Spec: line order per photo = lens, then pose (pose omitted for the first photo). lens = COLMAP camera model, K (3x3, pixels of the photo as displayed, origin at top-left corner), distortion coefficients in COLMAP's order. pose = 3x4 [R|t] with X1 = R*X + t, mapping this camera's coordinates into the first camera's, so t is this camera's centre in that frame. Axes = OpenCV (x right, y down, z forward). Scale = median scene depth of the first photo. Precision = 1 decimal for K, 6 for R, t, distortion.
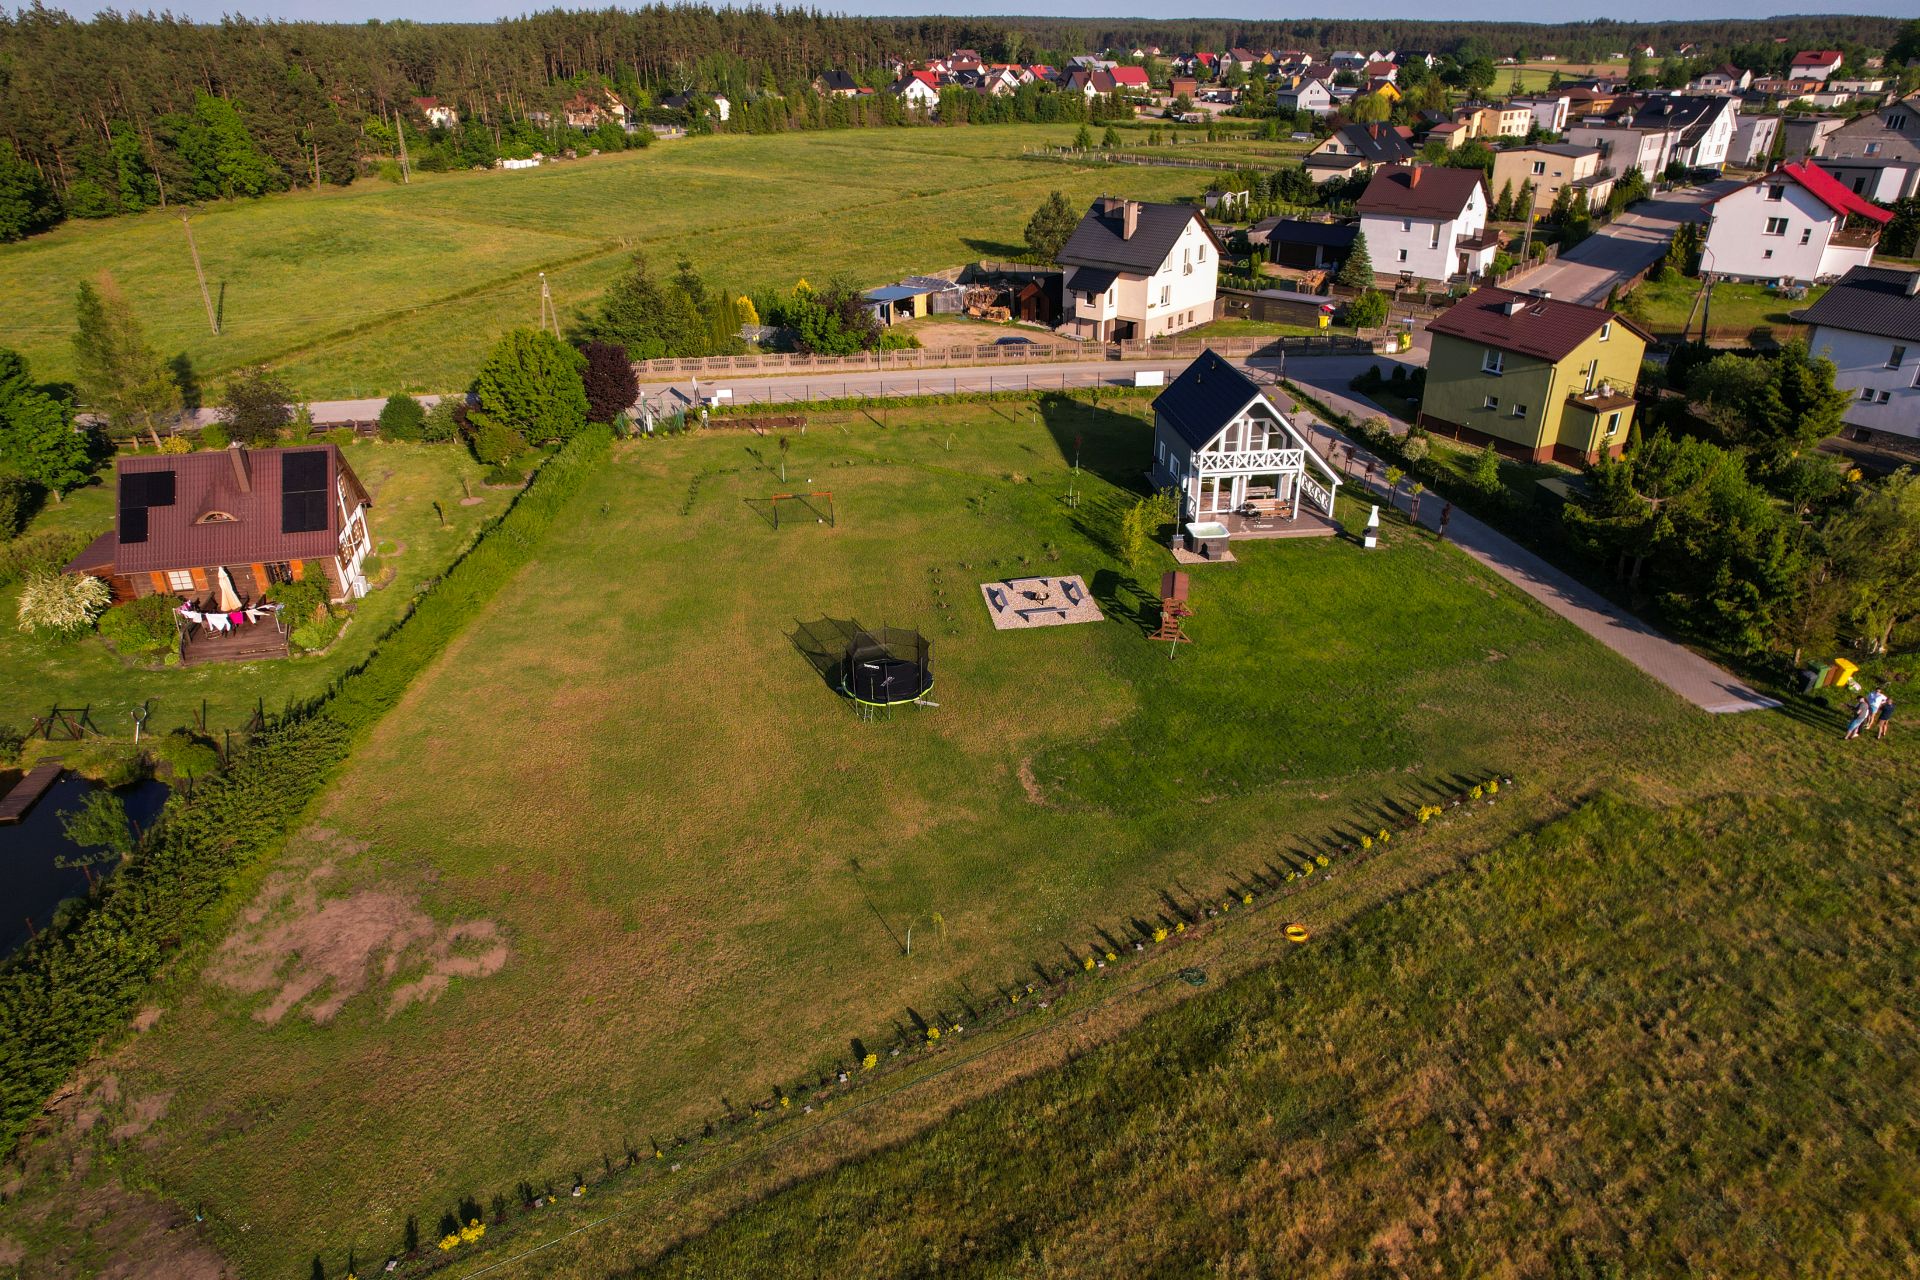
lens RADIAL K [[1229.7, 0, 960.0], [0, 1229.7, 640.0], [0, 0, 1]] dist [-0.077012, 0.070648]
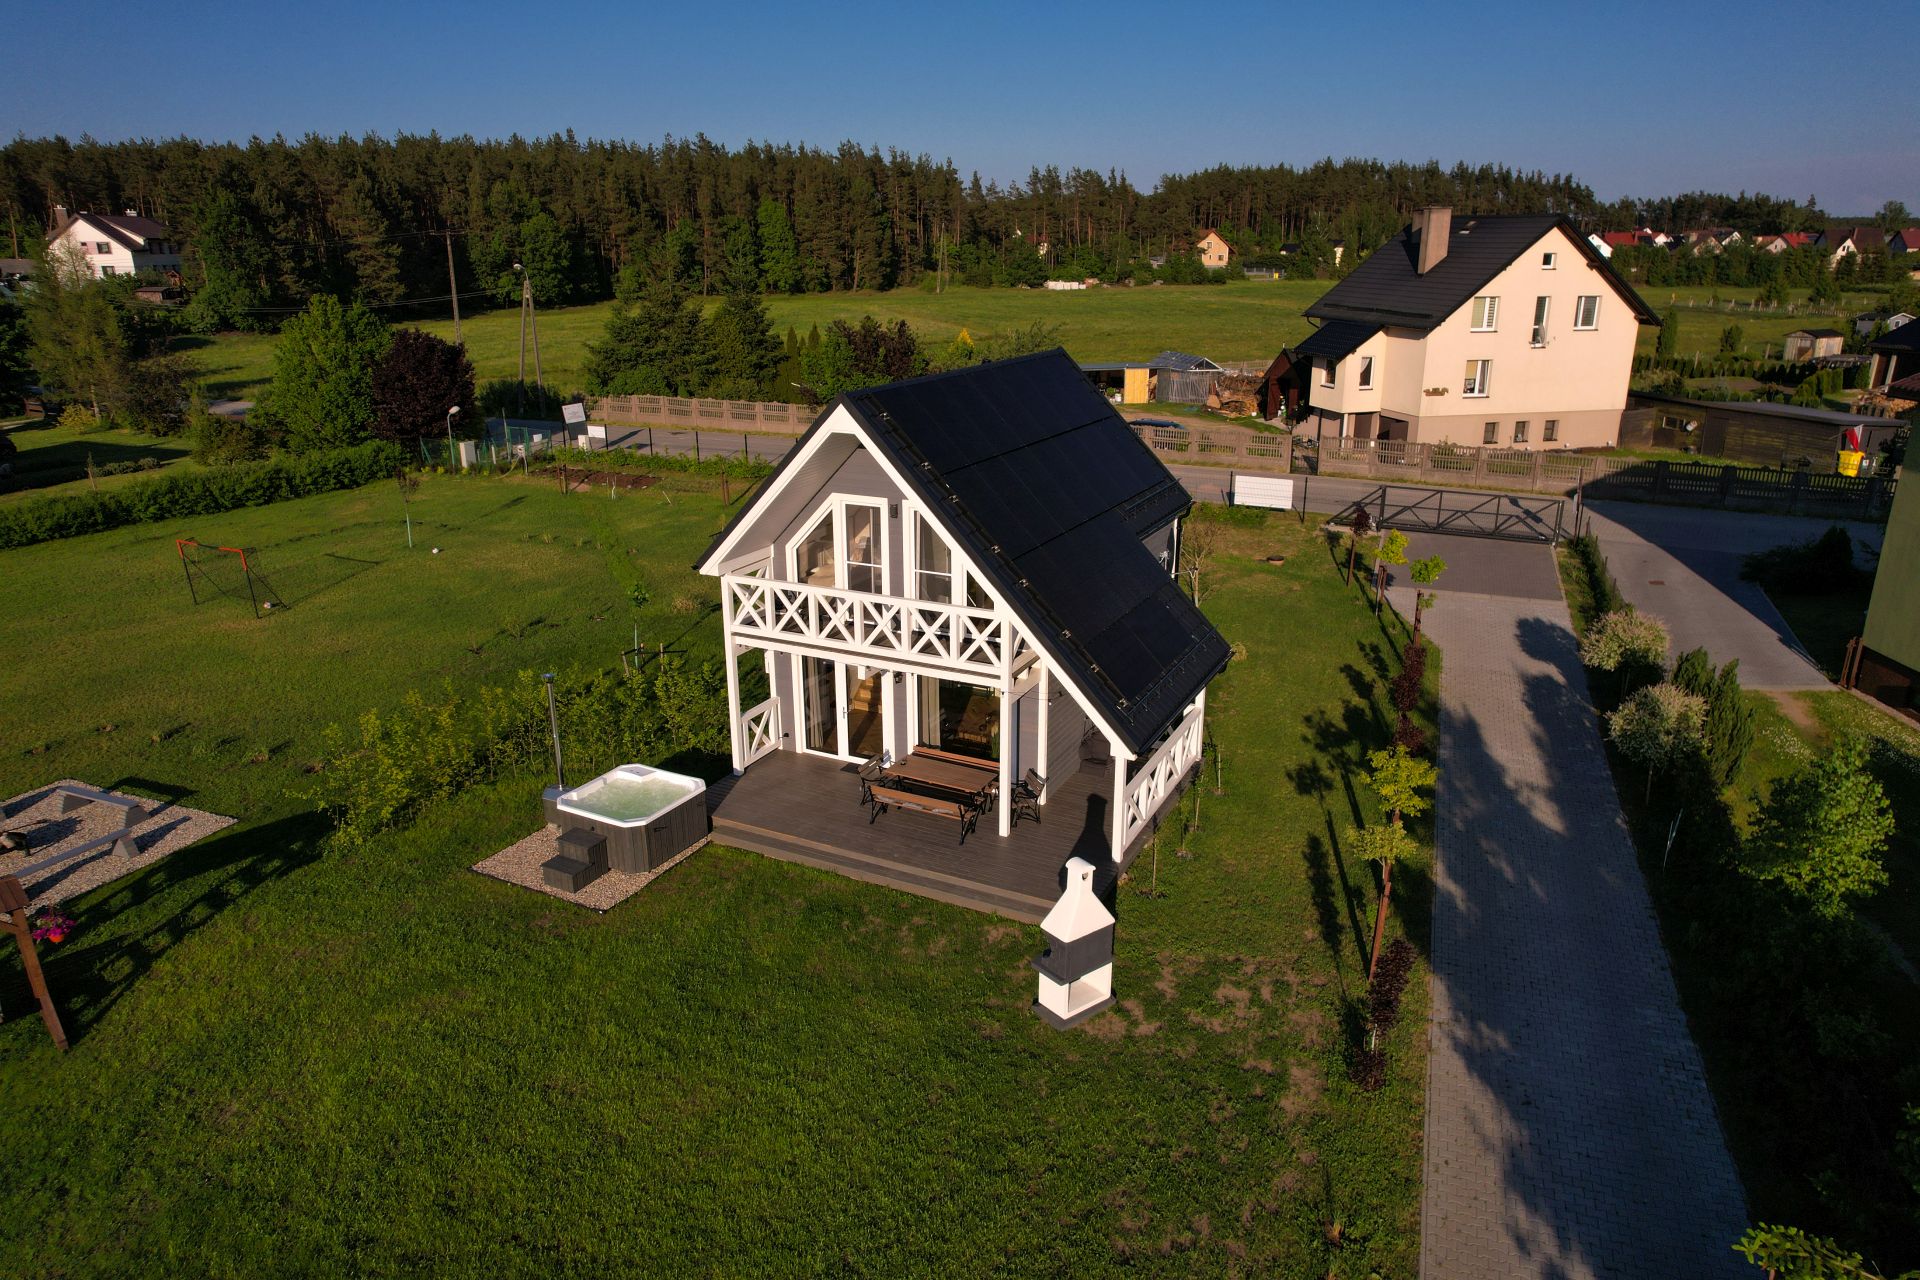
lens RADIAL K [[1229.7, 0, 960.0], [0, 1229.7, 640.0], [0, 0, 1]] dist [-0.077012, 0.070648]
pose [[0.835393, 0.178007, -0.520031, 0.287064], [-0.251946, 0.964873, -0.074457, -0.083235], [0.488510, 0.193221, 0.850896, 0.494340]]
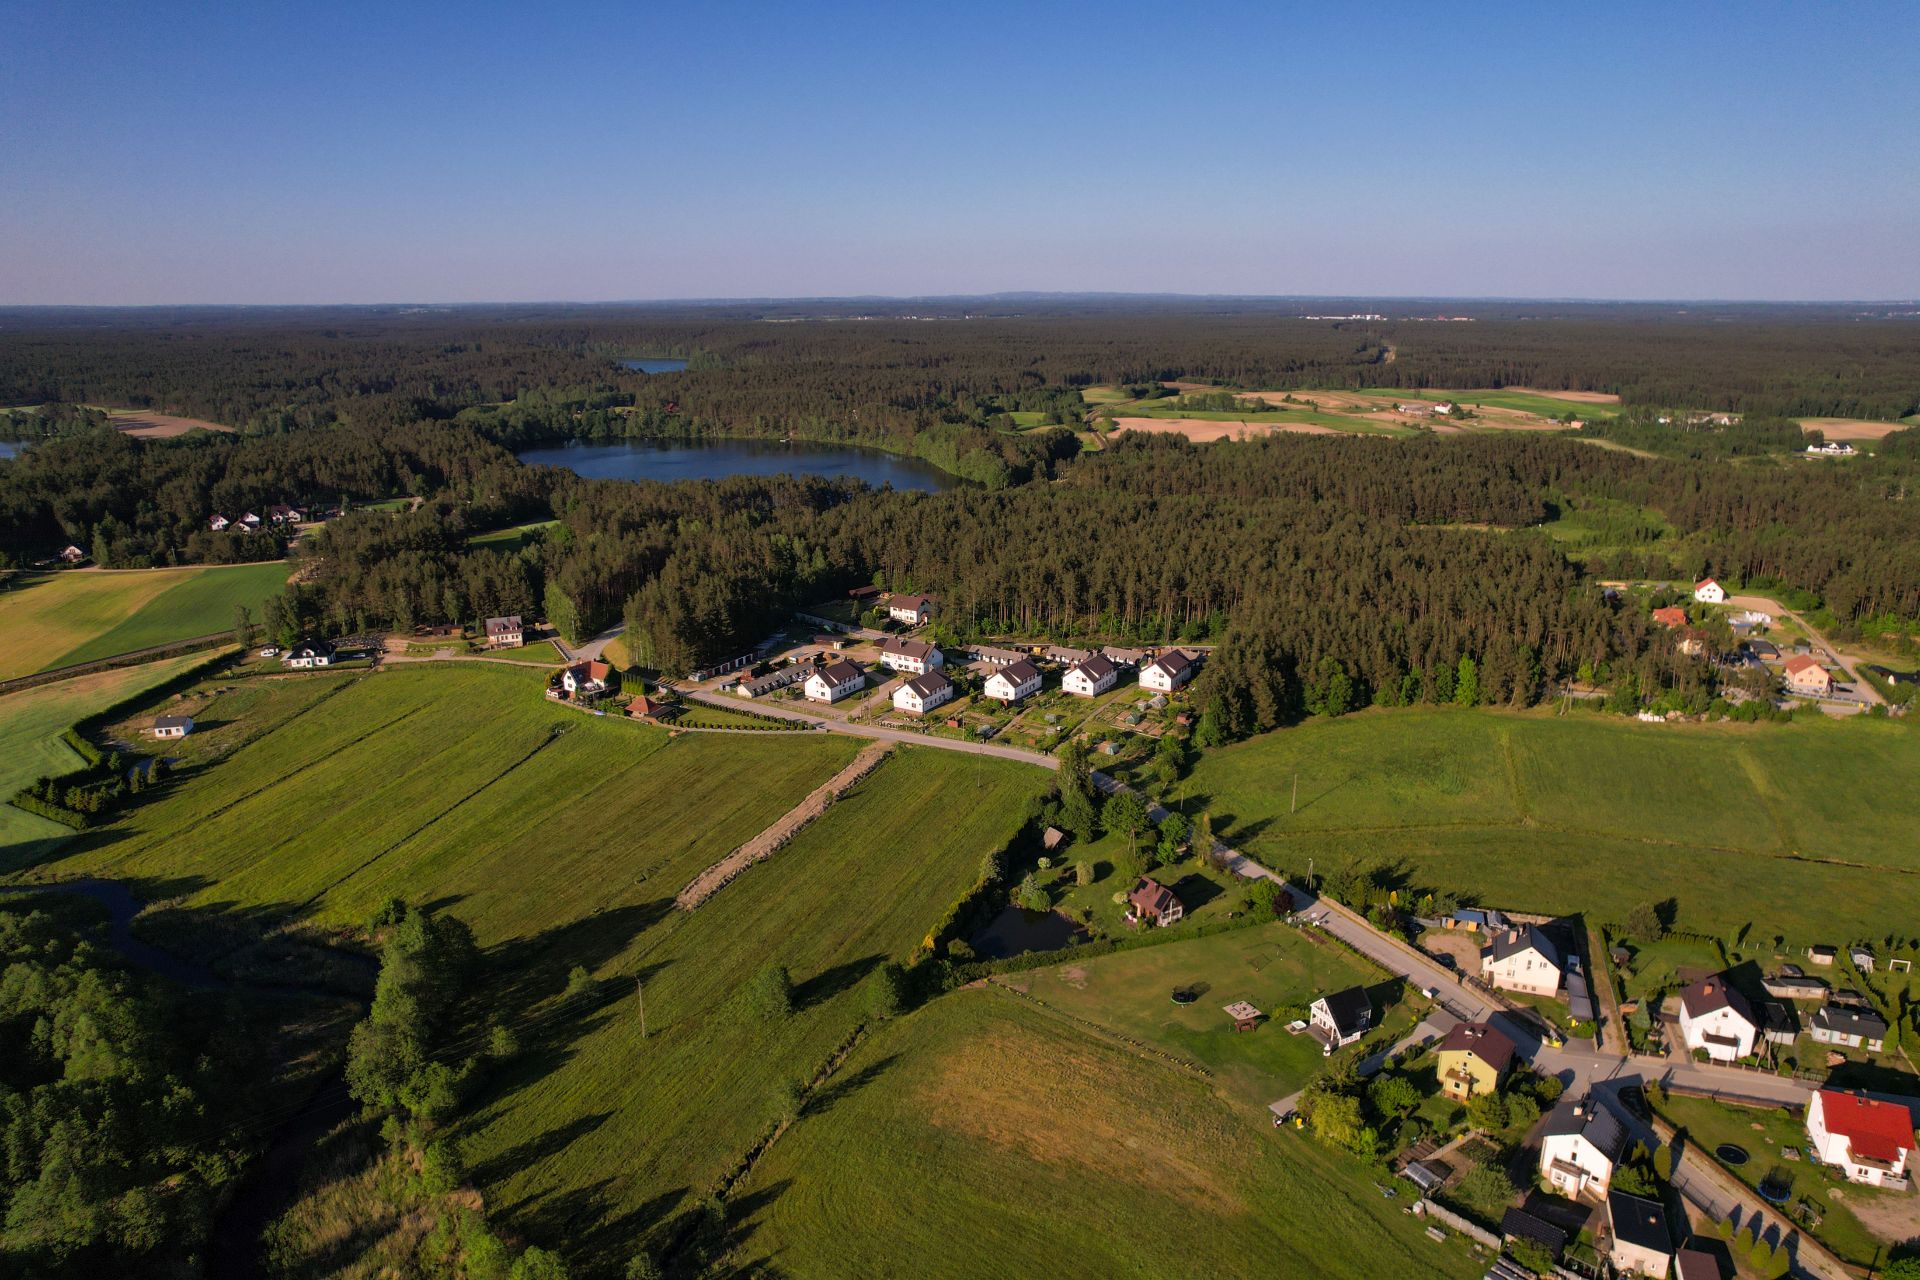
lens RADIAL K [[1229.7, 0, 960.0], [0, 1229.7, 640.0], [0, 0, 1]] dist [-0.077012, 0.070648]
pose [[0.337502, 0.258370, -0.905172, 1.797265], [-0.421463, 0.901302, 0.100119, -0.669701], [0.841701, 0.347706, 0.413085, -1.075843]]
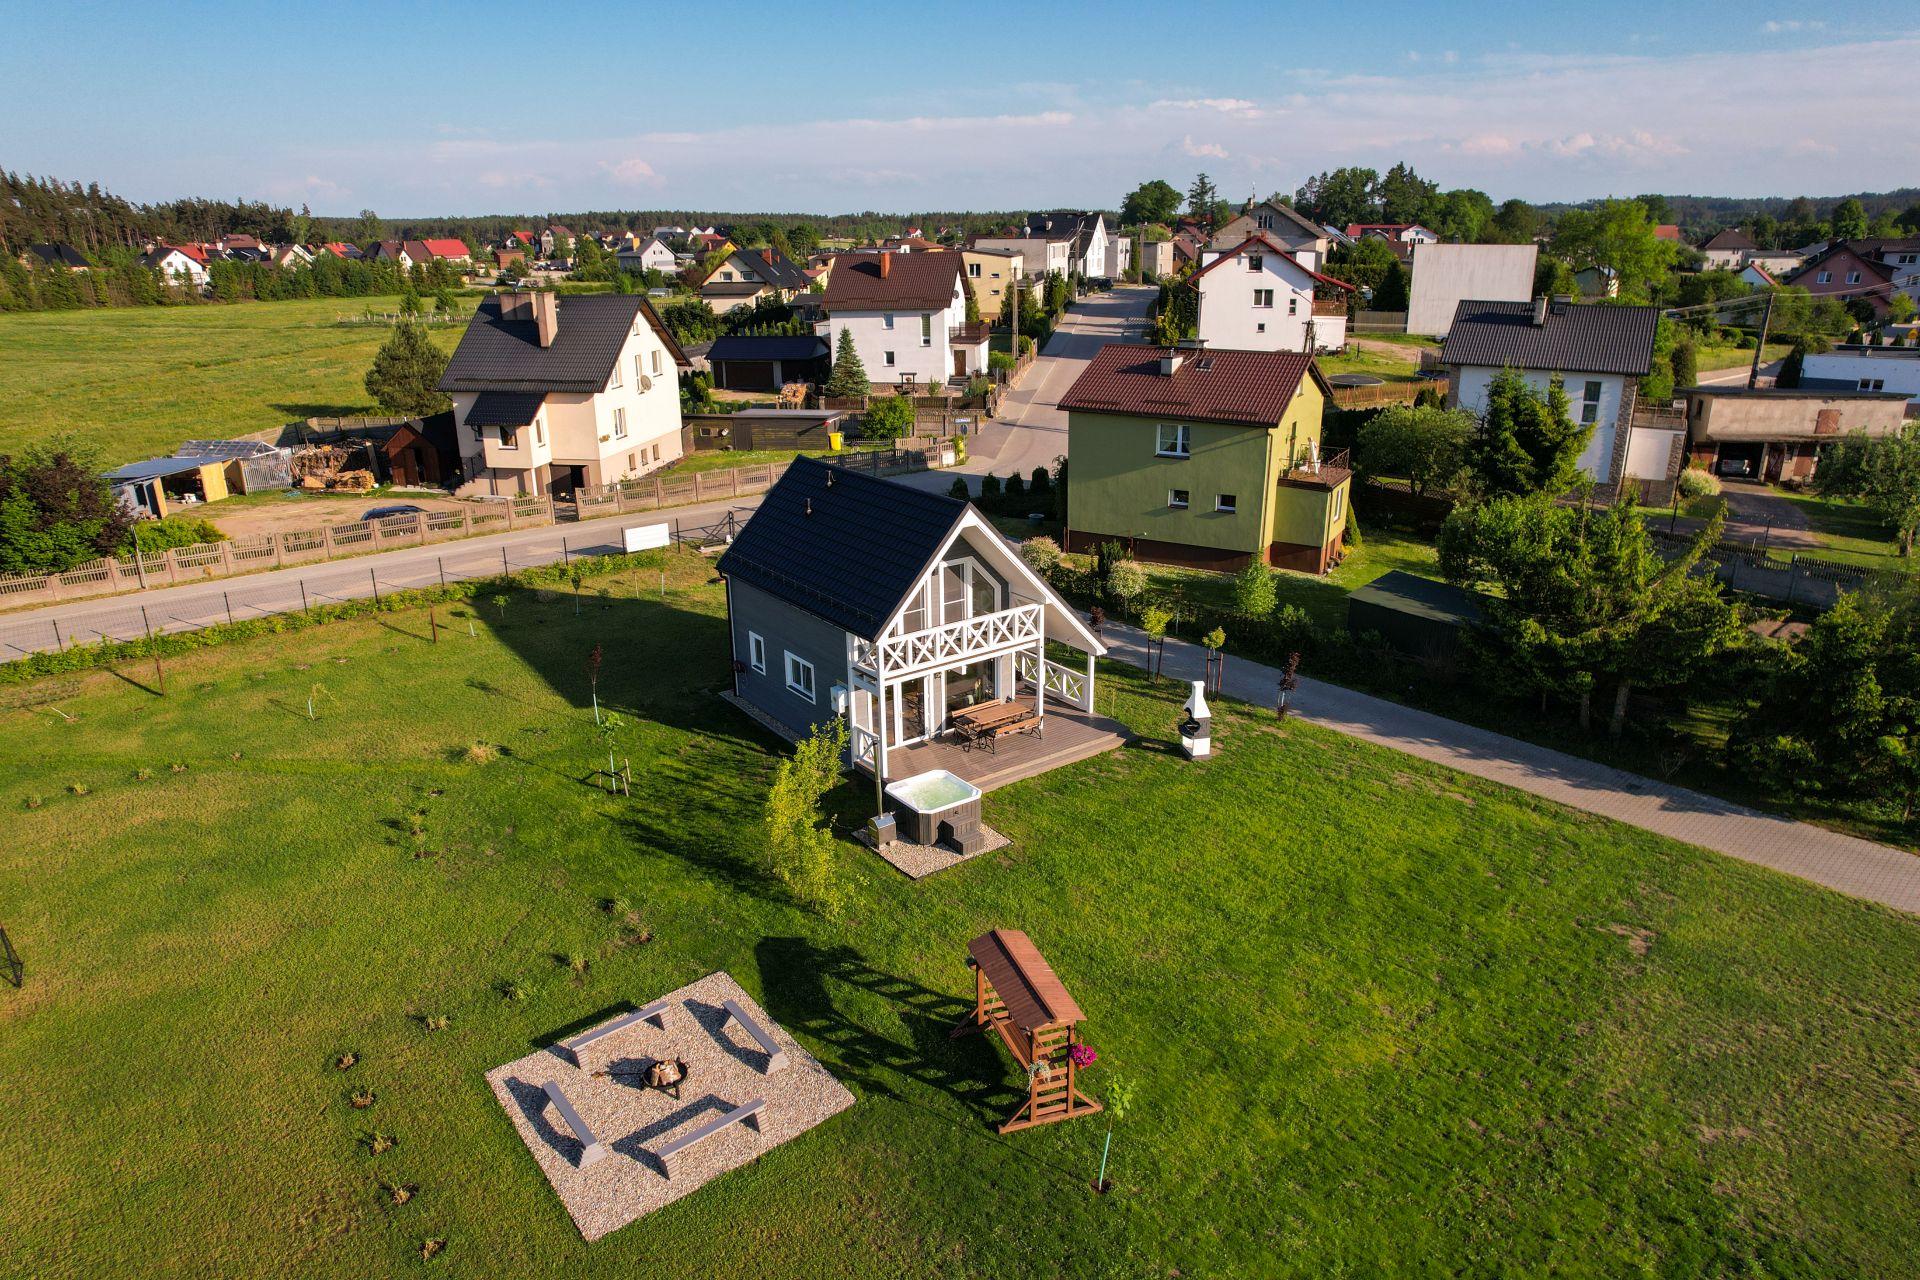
lens RADIAL K [[1223.6, 0, 960.0], [0, 1223.6, 640.0], [0, 0, 1]] dist [-0.076022, 0.075264]
pose [[0.866261, -0.161603, 0.472733, -0.006710], [0.227147, 0.970180, -0.084582, -0.068605], [-0.444967, 0.180650, 0.877137, 0.363368]]
